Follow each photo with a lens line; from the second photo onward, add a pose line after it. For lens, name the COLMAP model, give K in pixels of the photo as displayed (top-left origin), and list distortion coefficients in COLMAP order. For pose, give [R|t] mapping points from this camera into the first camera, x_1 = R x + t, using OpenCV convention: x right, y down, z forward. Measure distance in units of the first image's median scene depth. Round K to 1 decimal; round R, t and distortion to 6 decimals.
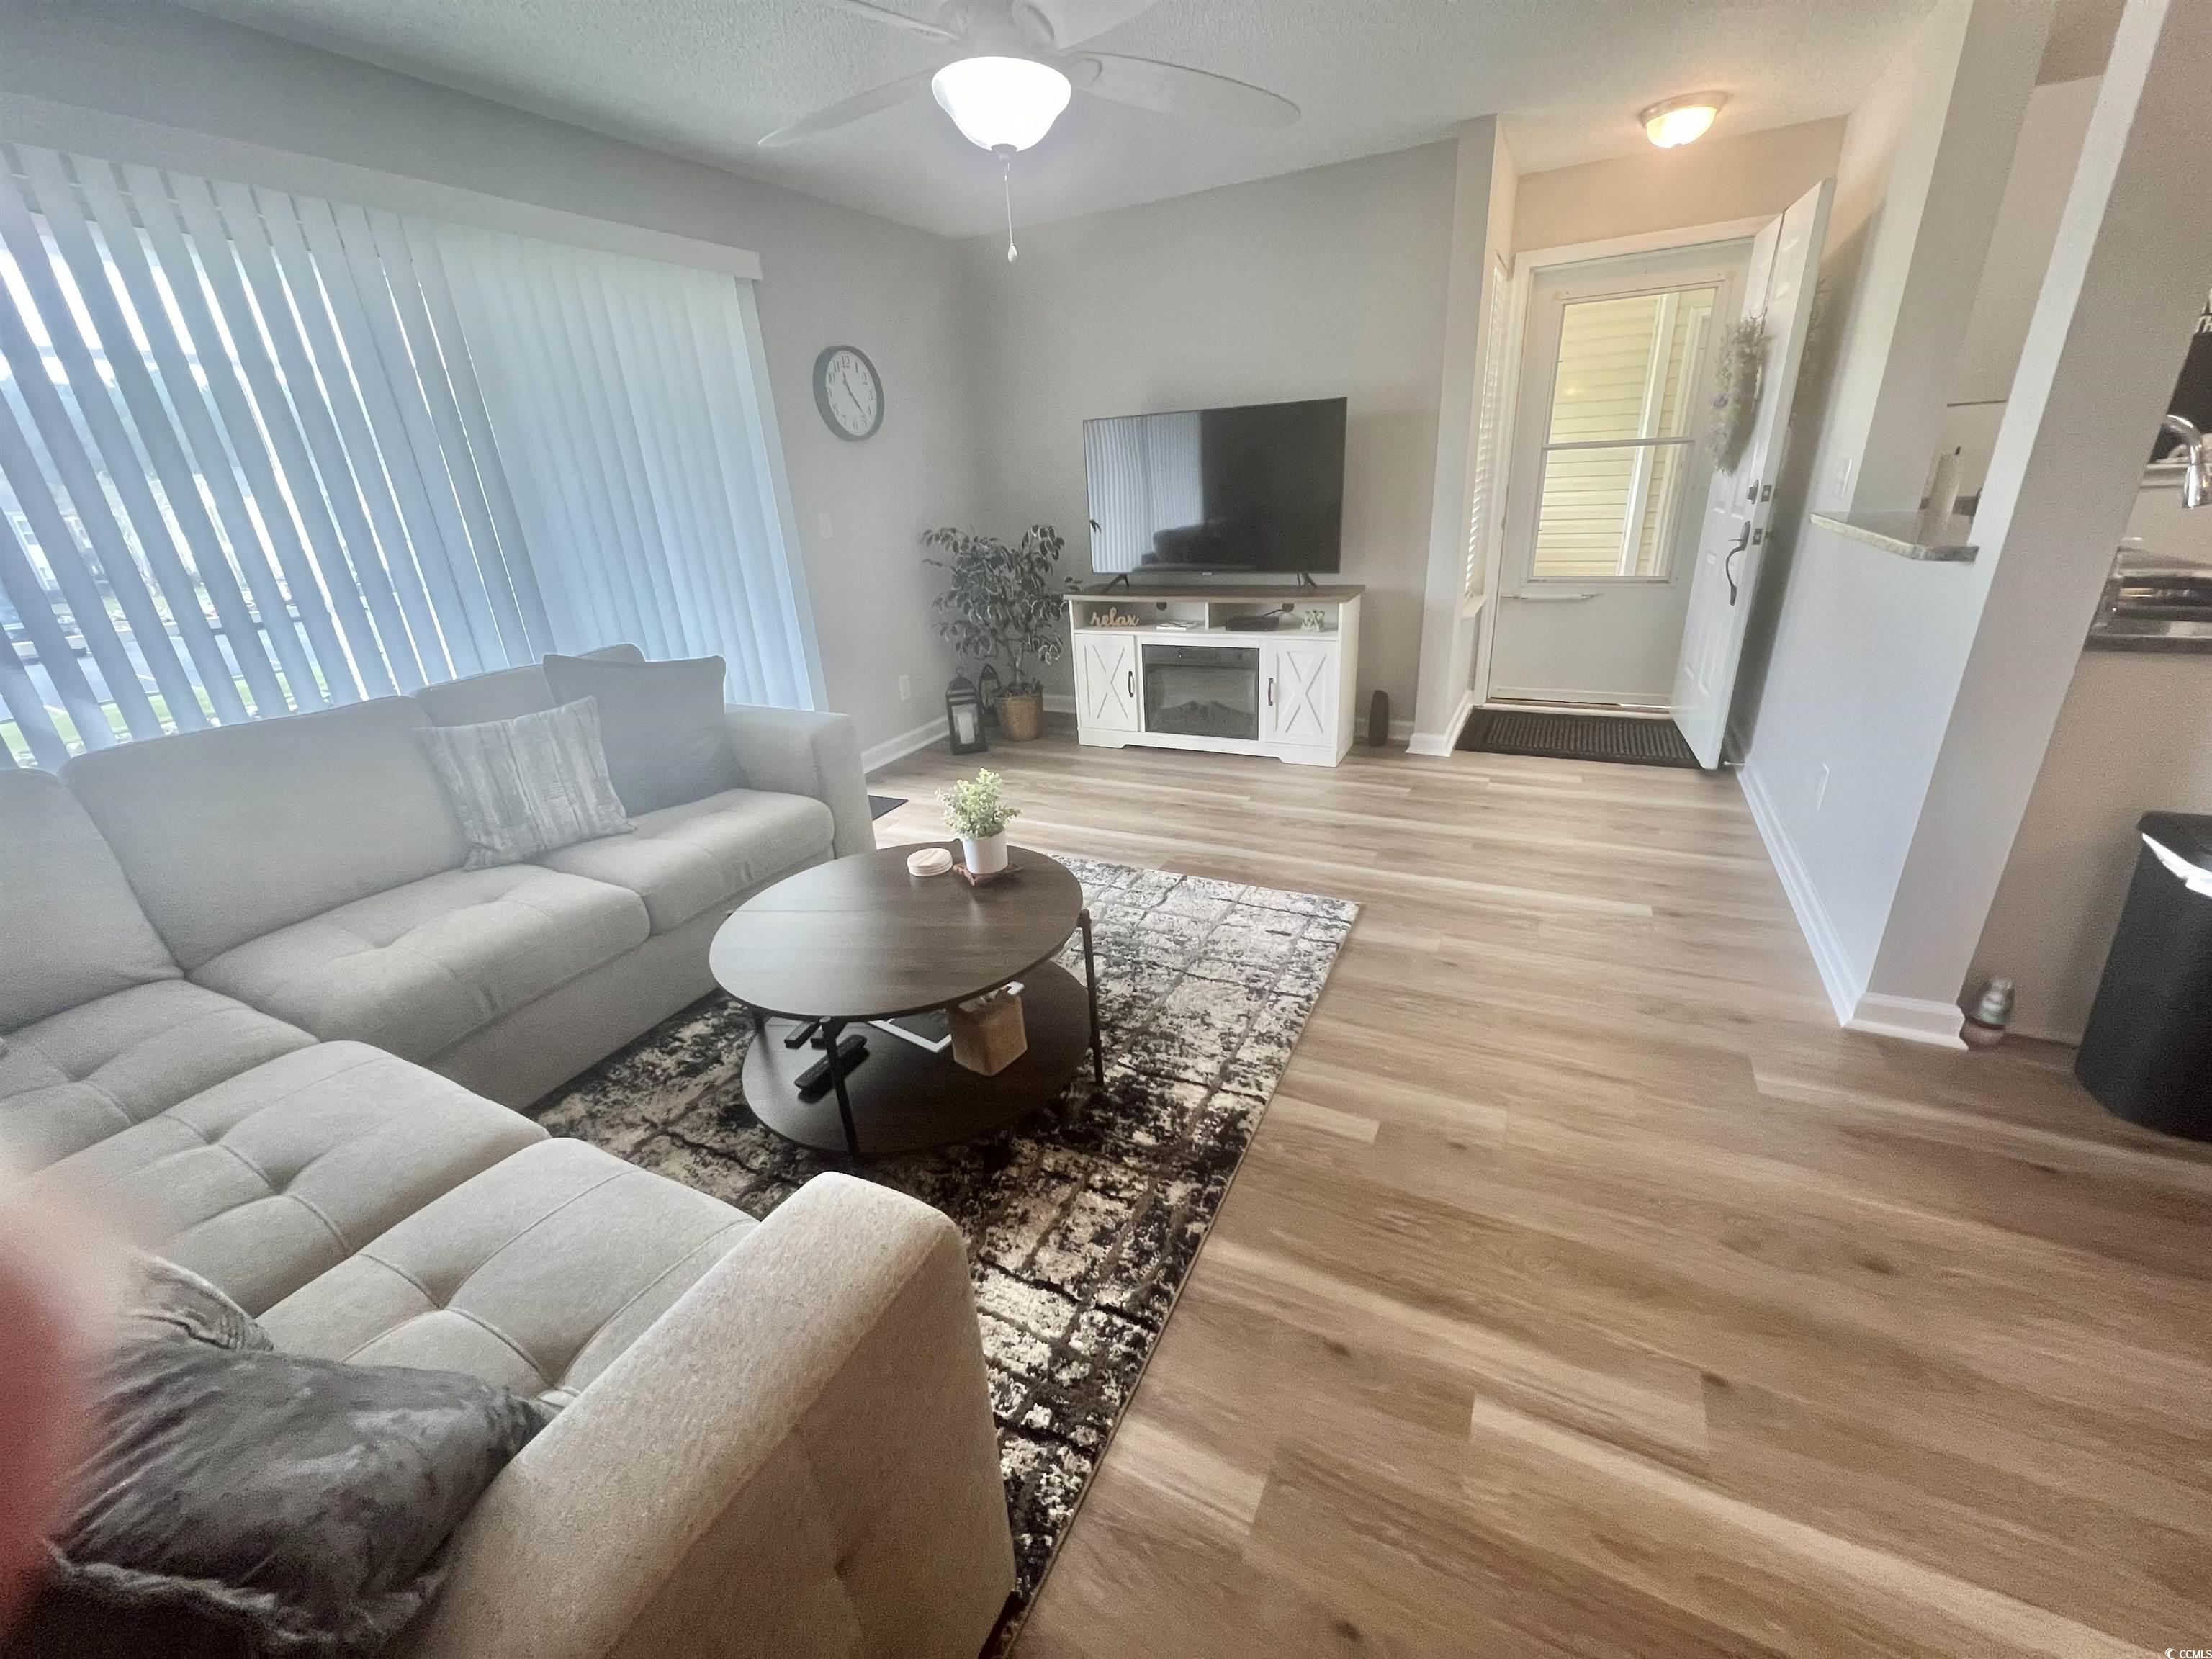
lens RADIAL K [[885.8, 0, 1106.2], [0, 885.8, 827.2], [0, 0, 1]] dist [-0.001022, 0.000238]
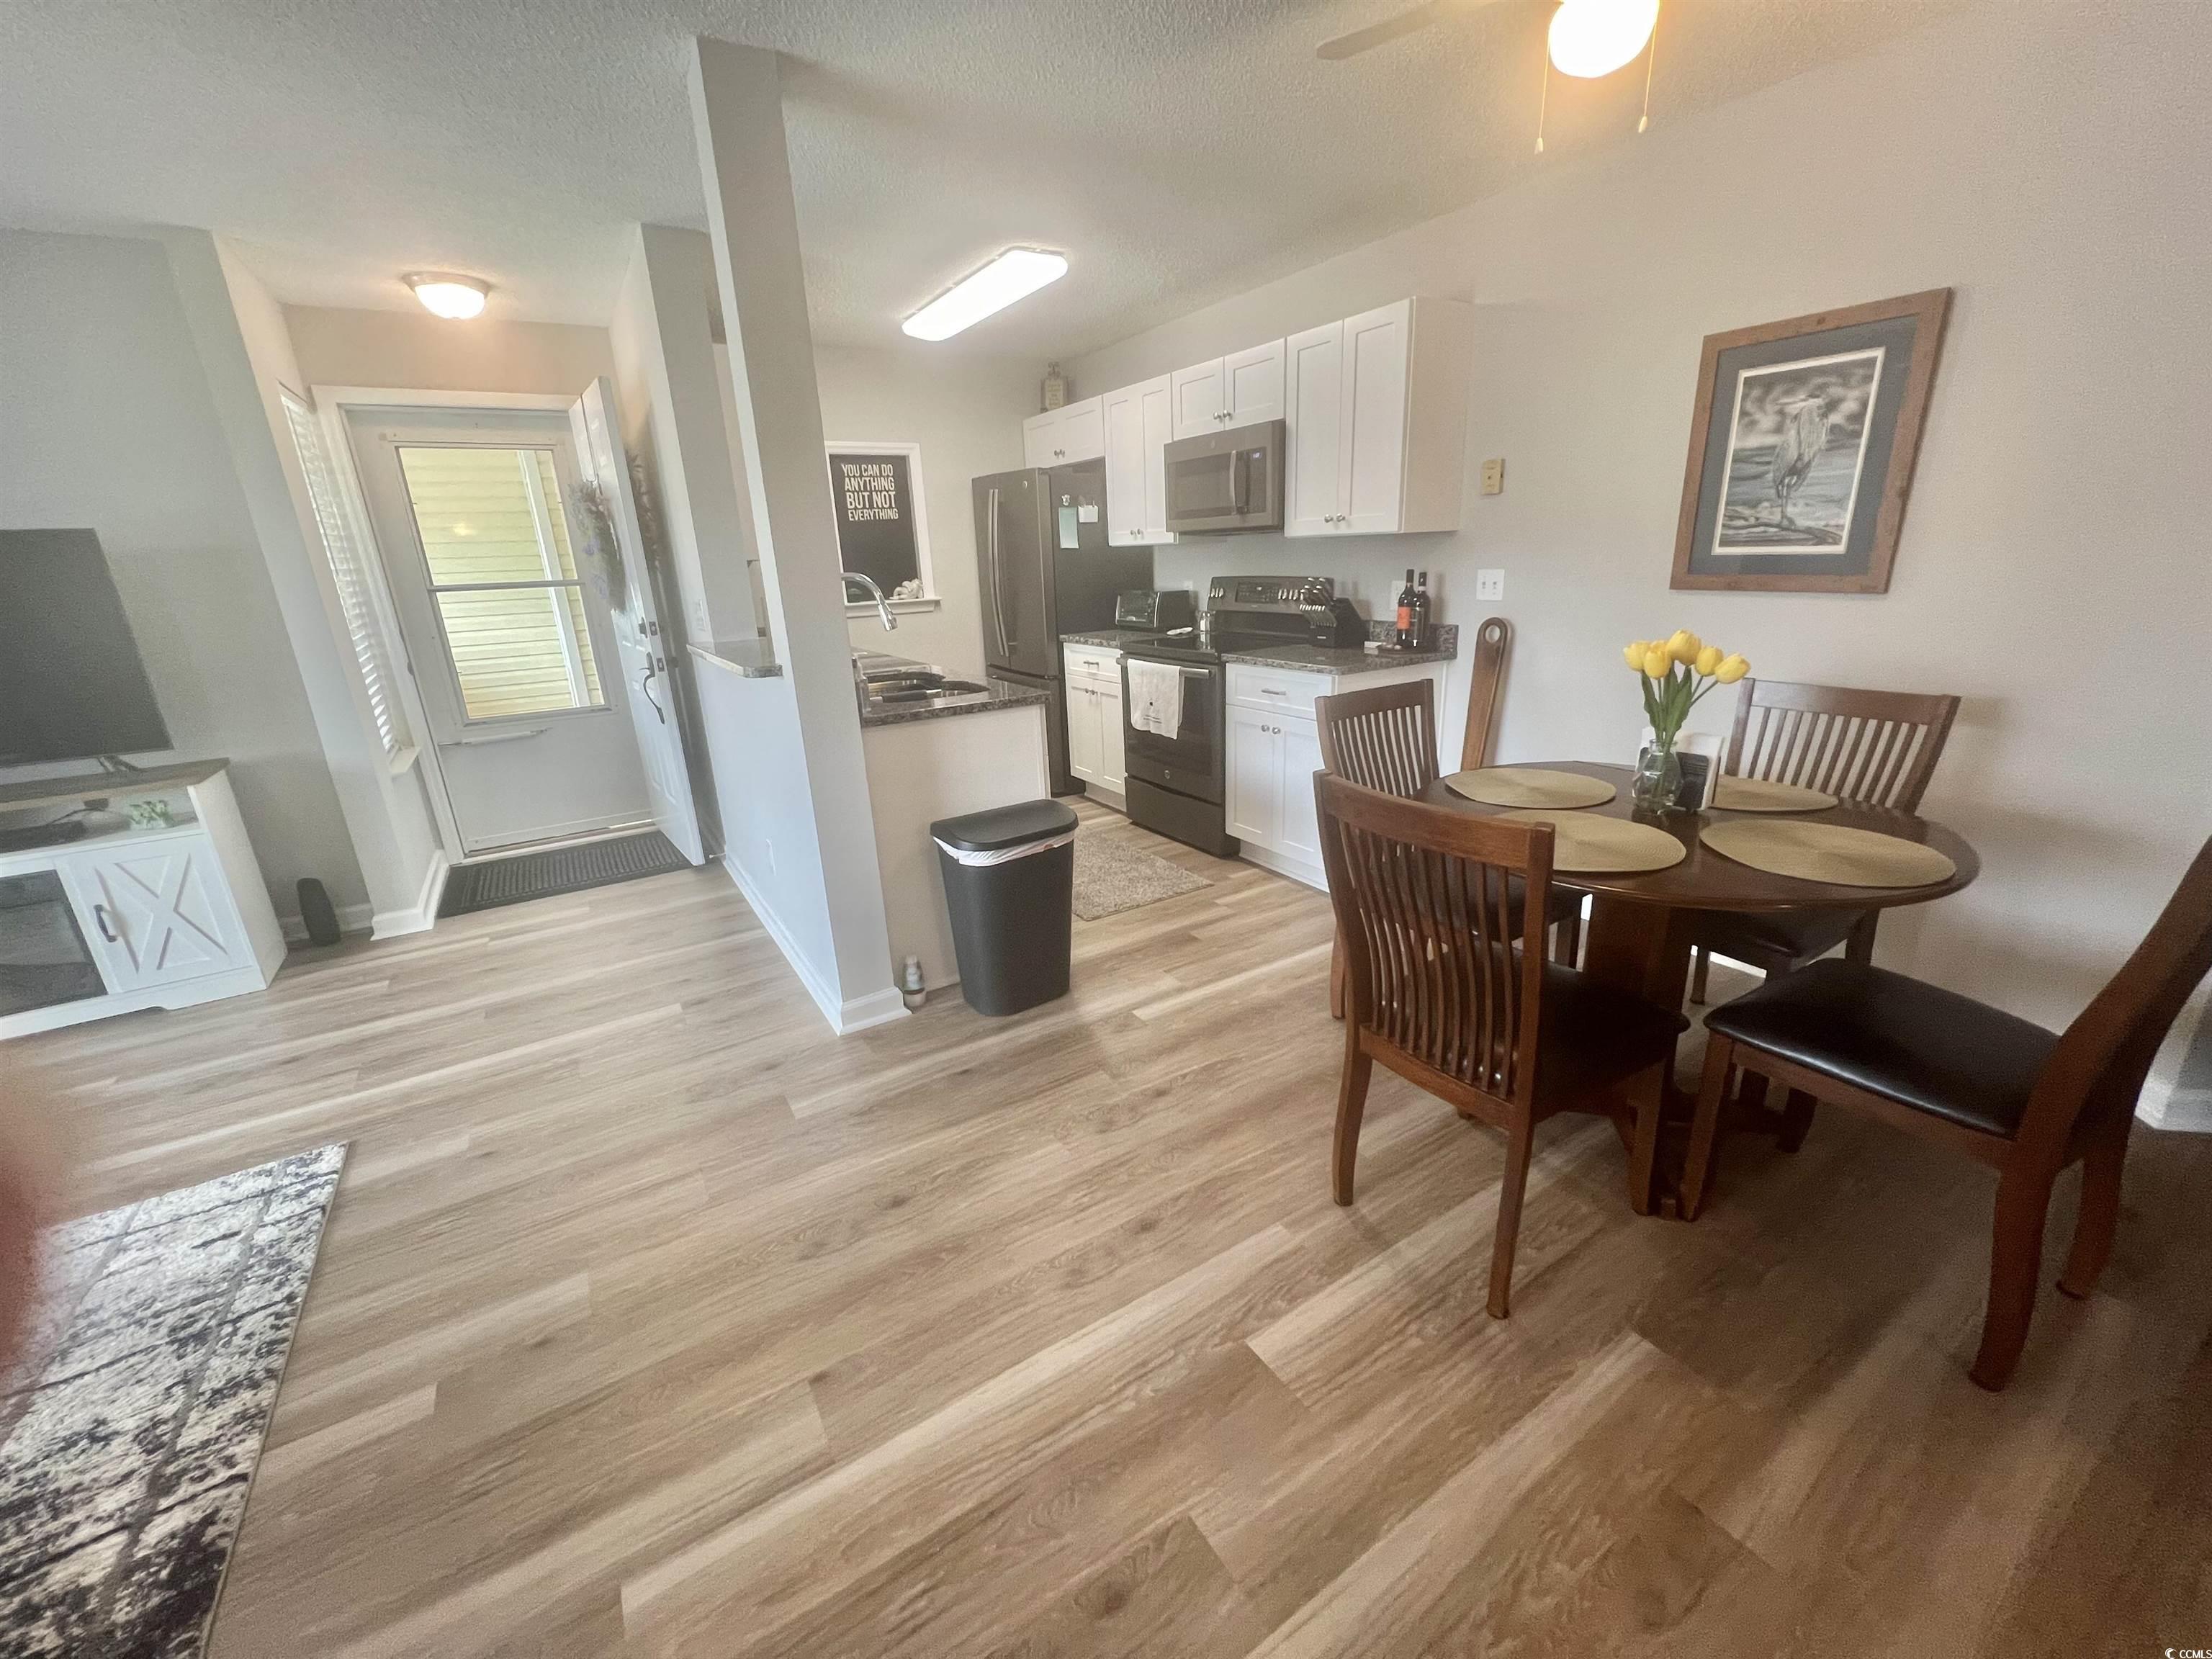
lens RADIAL K [[885.8, 0, 1111.1], [0, 885.8, 825.0], [0, 0, 1]] dist [-0.001022, 0.000238]
pose [[0.511579, -0.222952, 0.829807, 0.050855], [0.335190, 0.941018, 0.046186, 0.014368], [-0.791160, 0.254515, 0.556136, -0.067382]]
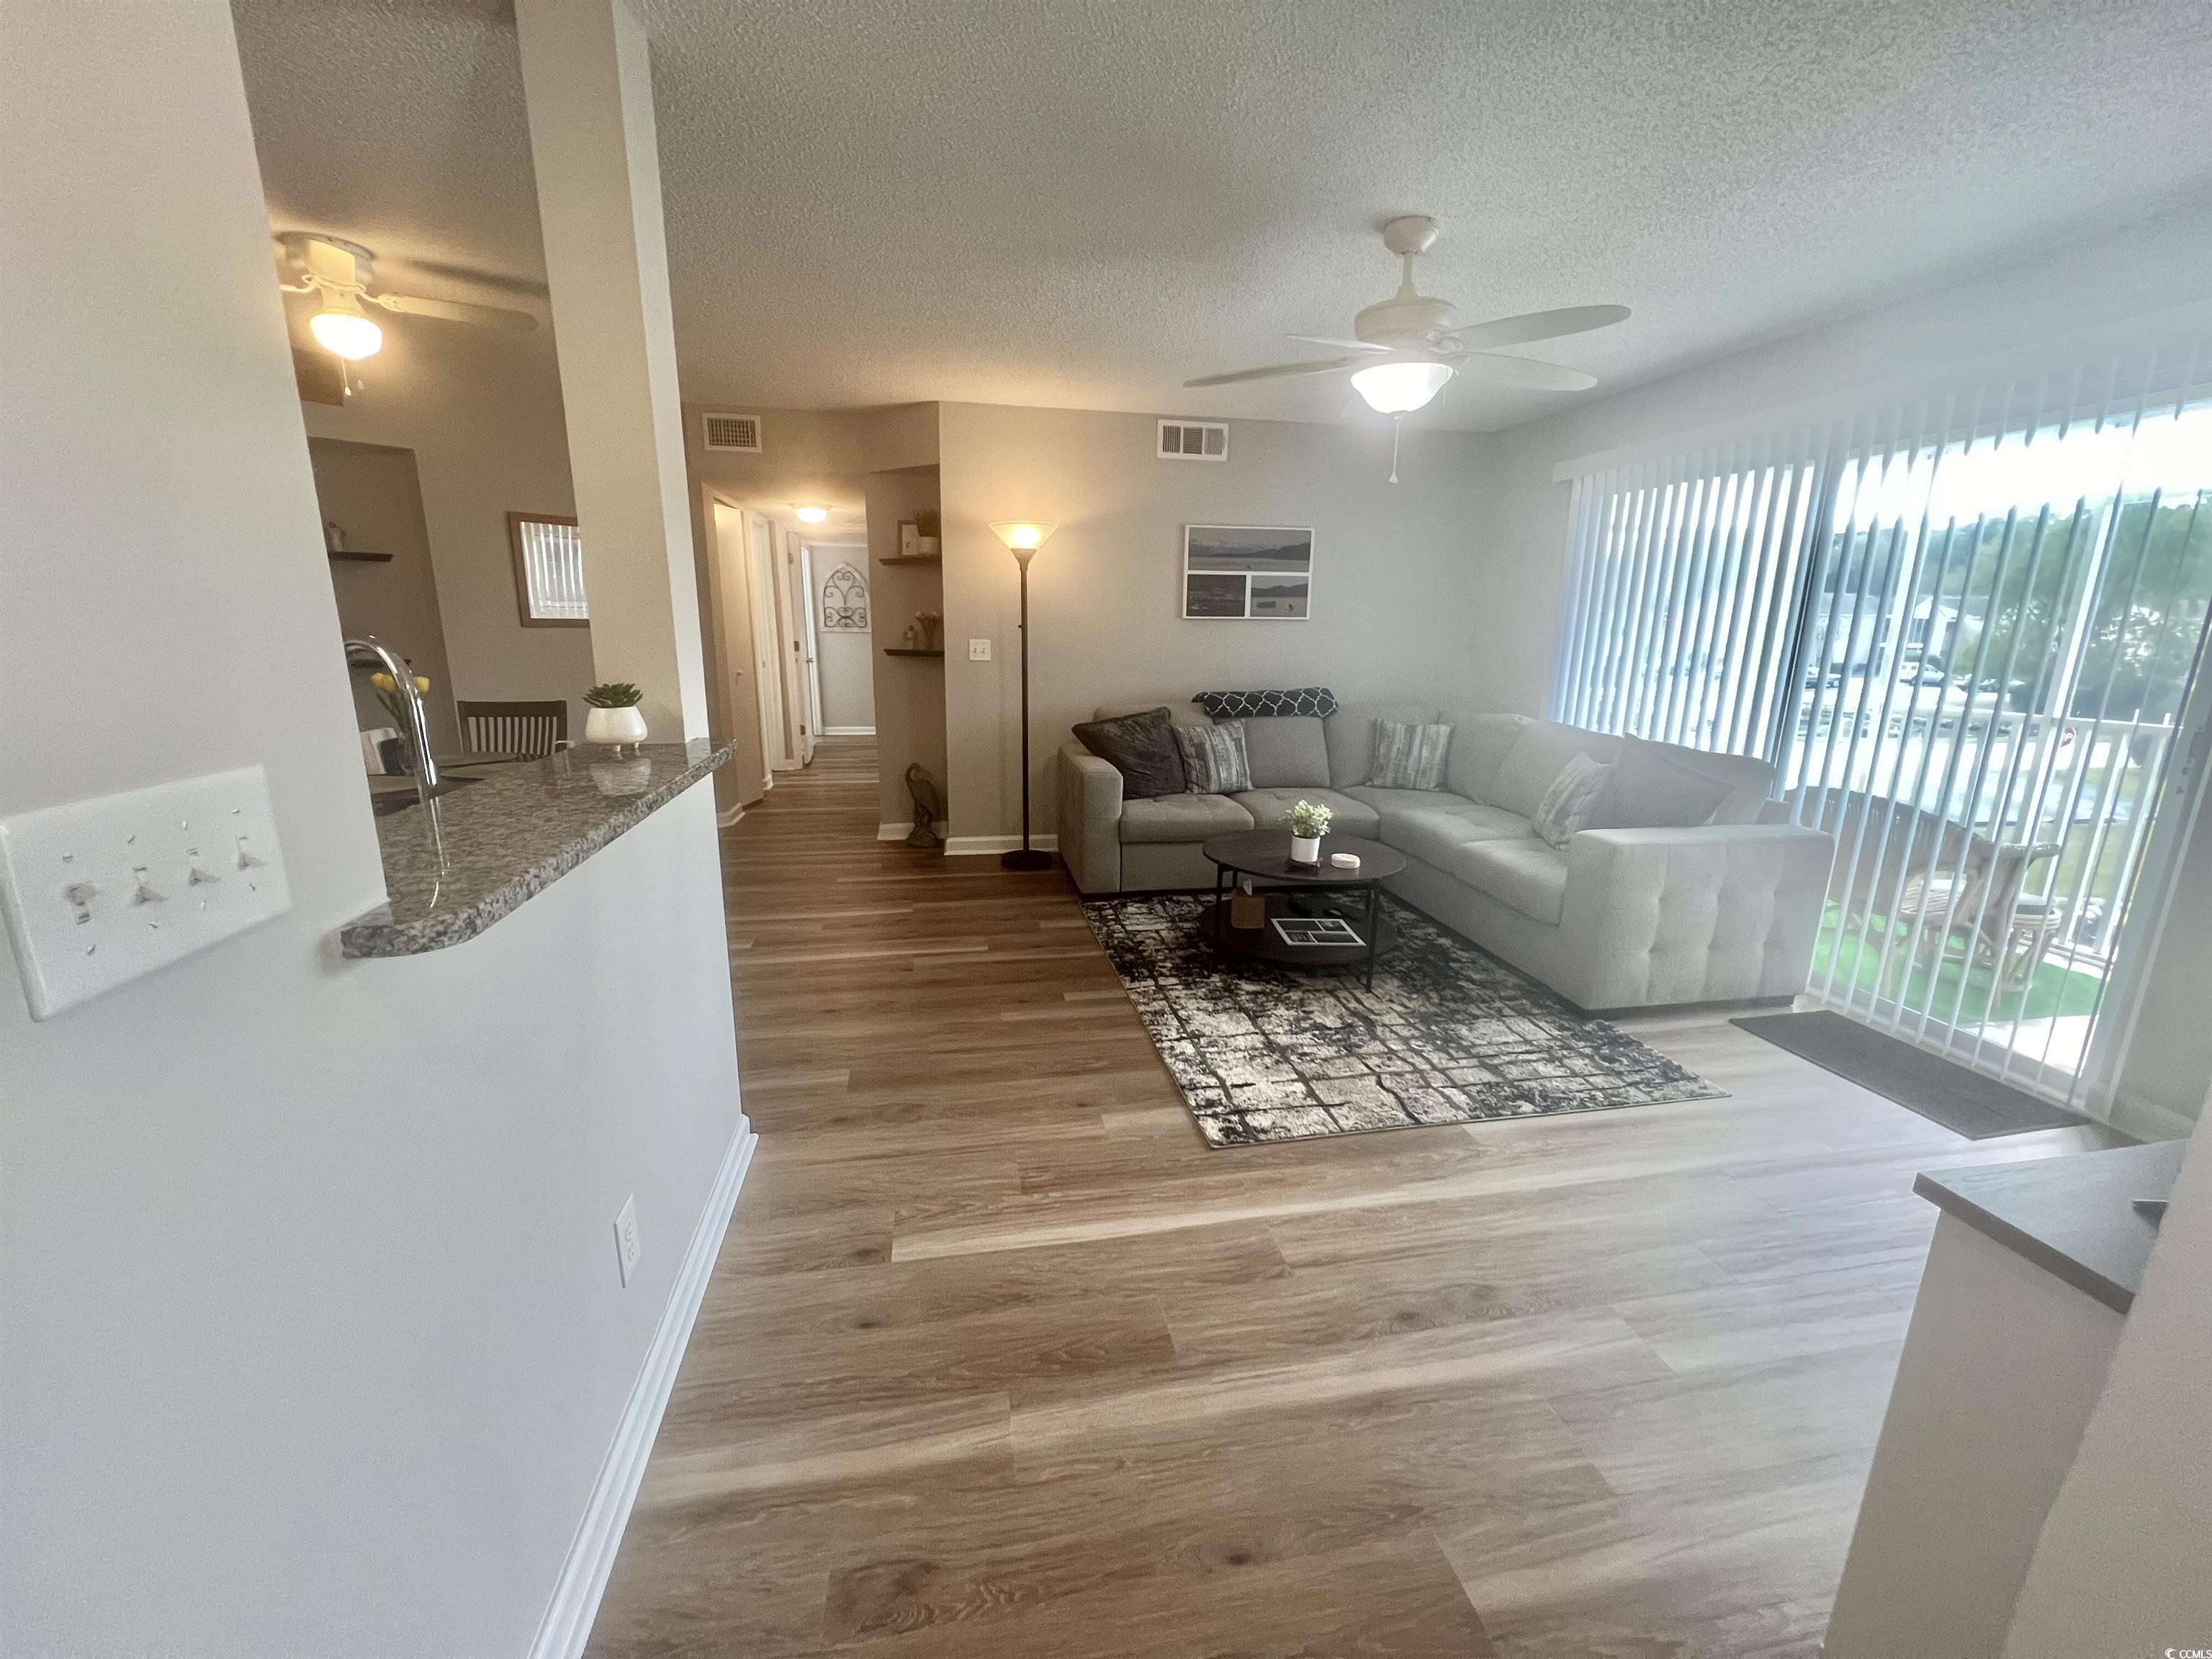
lens RADIAL K [[885.8, 0, 1109.7], [0, 885.8, 827.9], [0, 0, 1]] dist [-0.001022, 0.000238]
pose [[-0.789419, 0.186256, -0.584916, 0.947254], [-0.200938, 0.821955, 0.532929, -0.694352], [0.580036, 0.538236, -0.611441, 1.541884]]
